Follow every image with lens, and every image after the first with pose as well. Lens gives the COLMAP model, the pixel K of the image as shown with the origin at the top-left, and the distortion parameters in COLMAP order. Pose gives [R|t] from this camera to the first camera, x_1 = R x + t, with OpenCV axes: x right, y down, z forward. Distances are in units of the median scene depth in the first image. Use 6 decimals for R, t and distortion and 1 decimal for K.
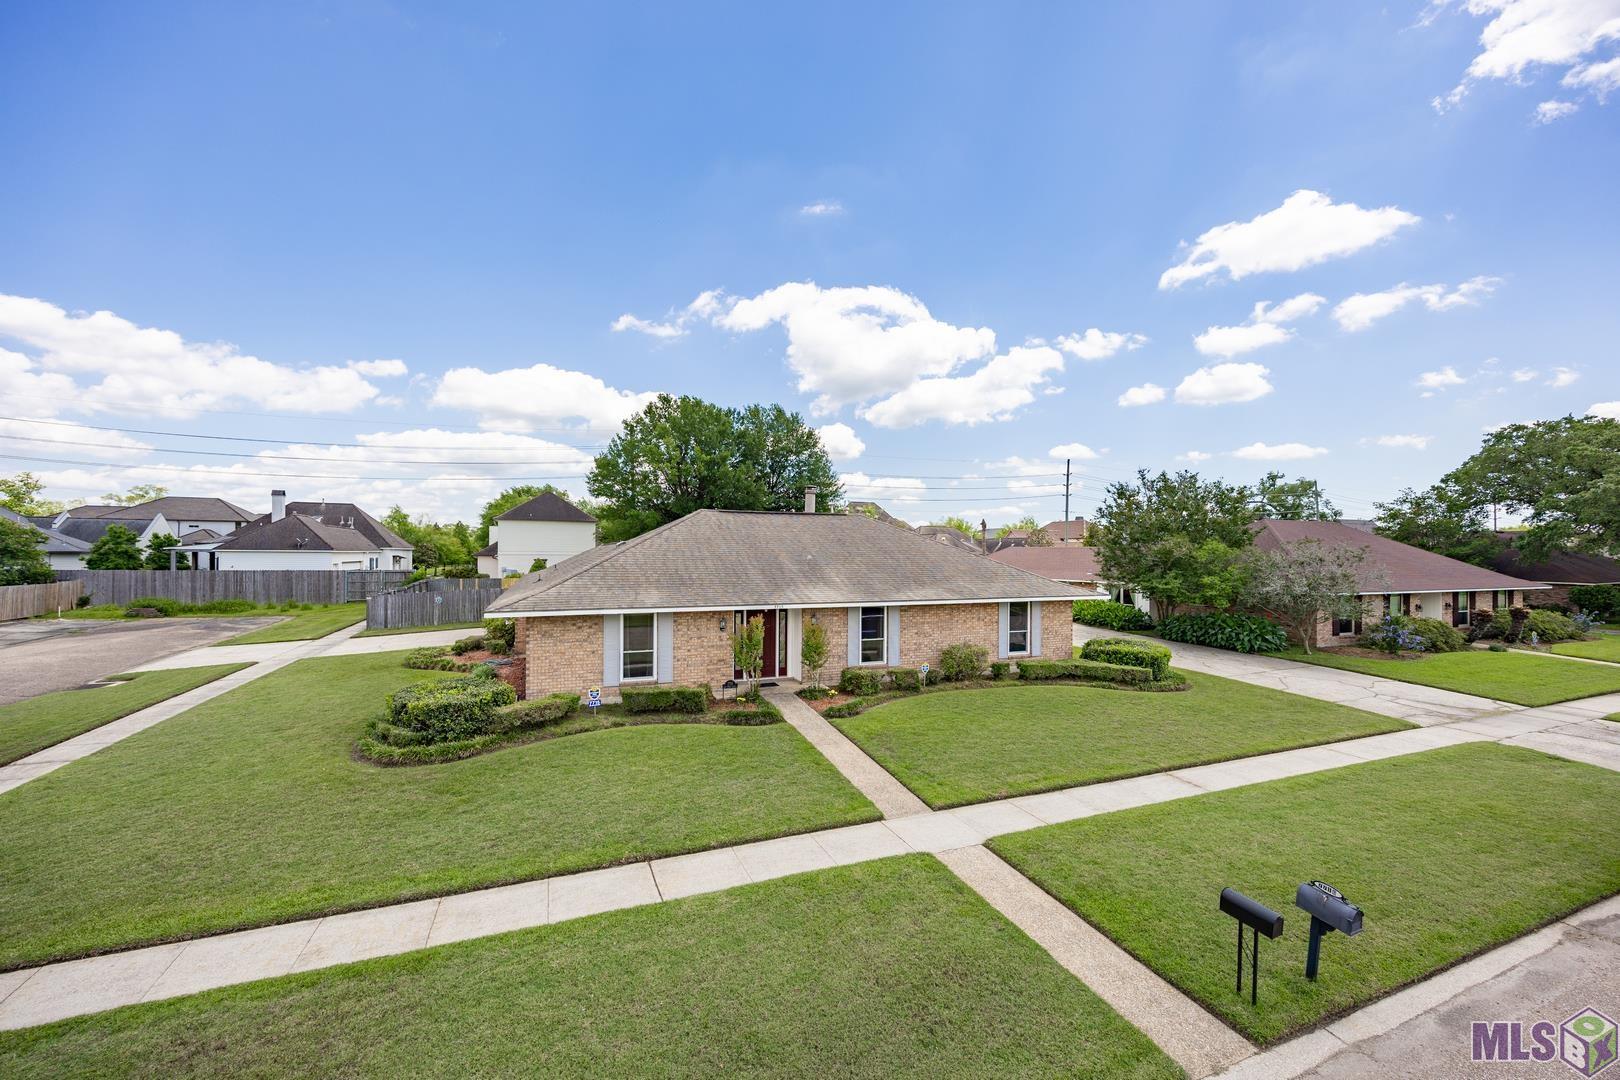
lens RADIAL K [[610.8, 0, 809.3], [0, 610.8, 545.5], [0, 0, 1]] dist [0.000978, 0.000065]
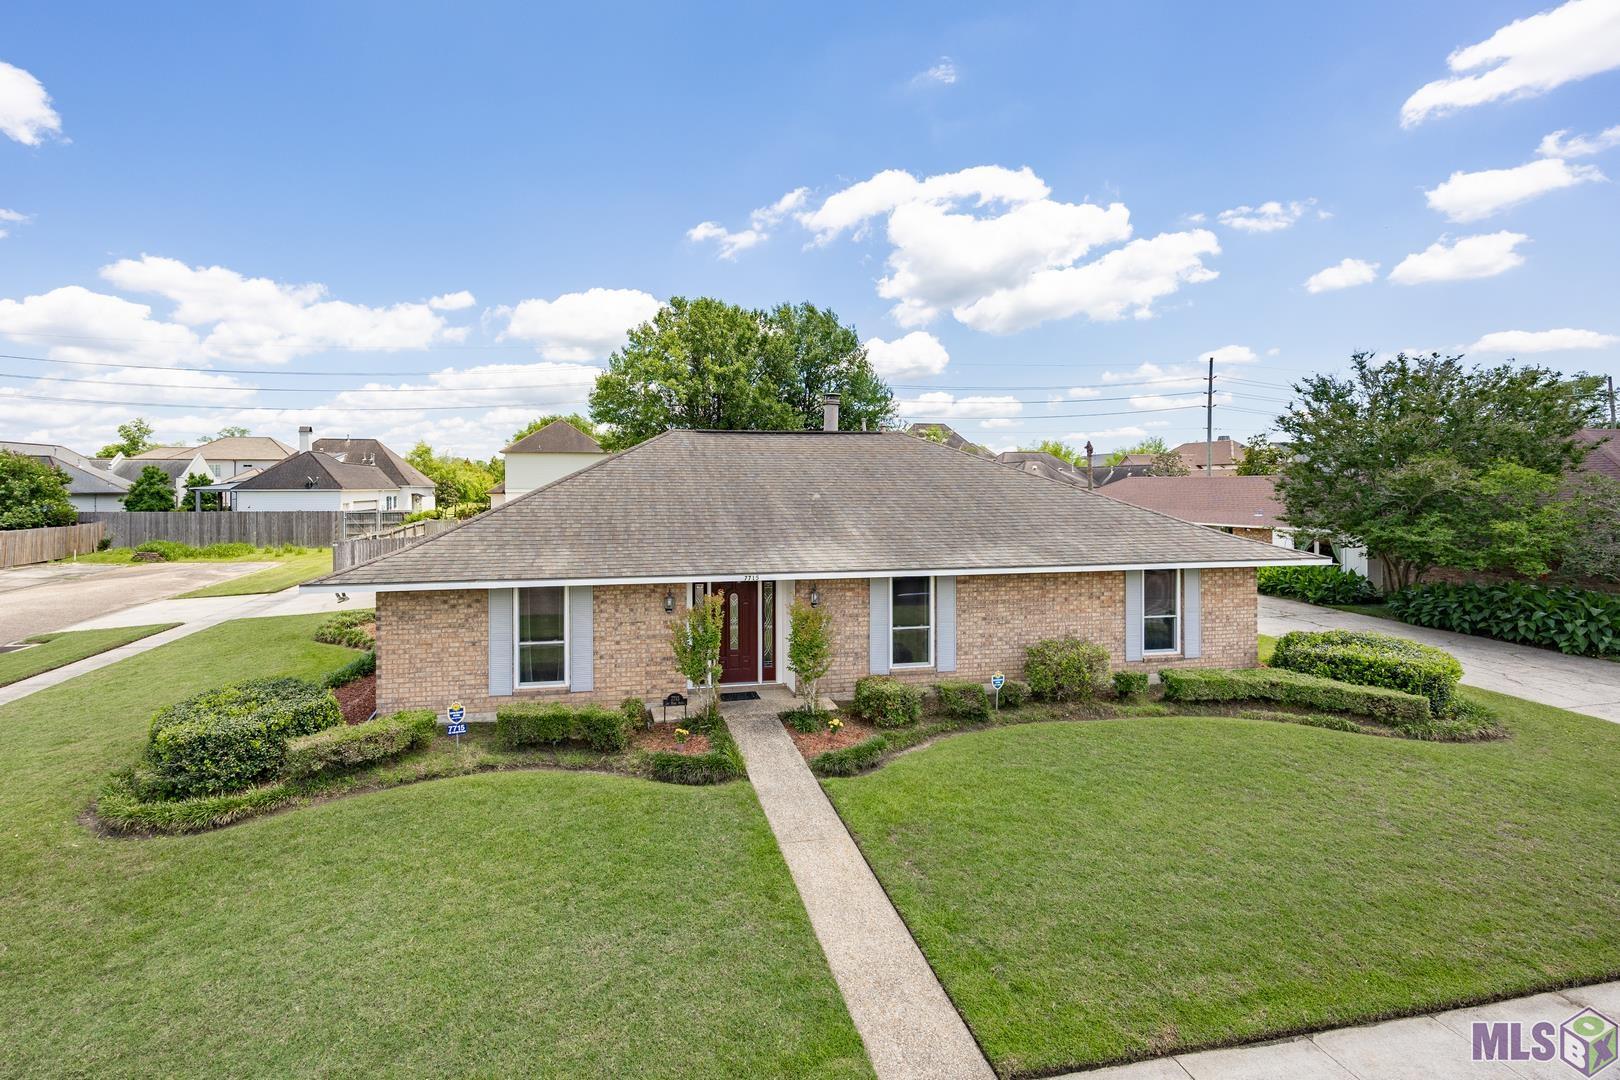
lens RADIAL K [[668.9, 0, 768.6], [0, 668.9, 487.6], [0, 0, 1]] dist [0.002245, 0.000168]
pose [[0.986370, -0.008781, -0.164306, 0.068847], [0.010964, 0.999863, 0.012388, -0.000309], [0.164175, -0.014021, 0.986332, 0.282229]]
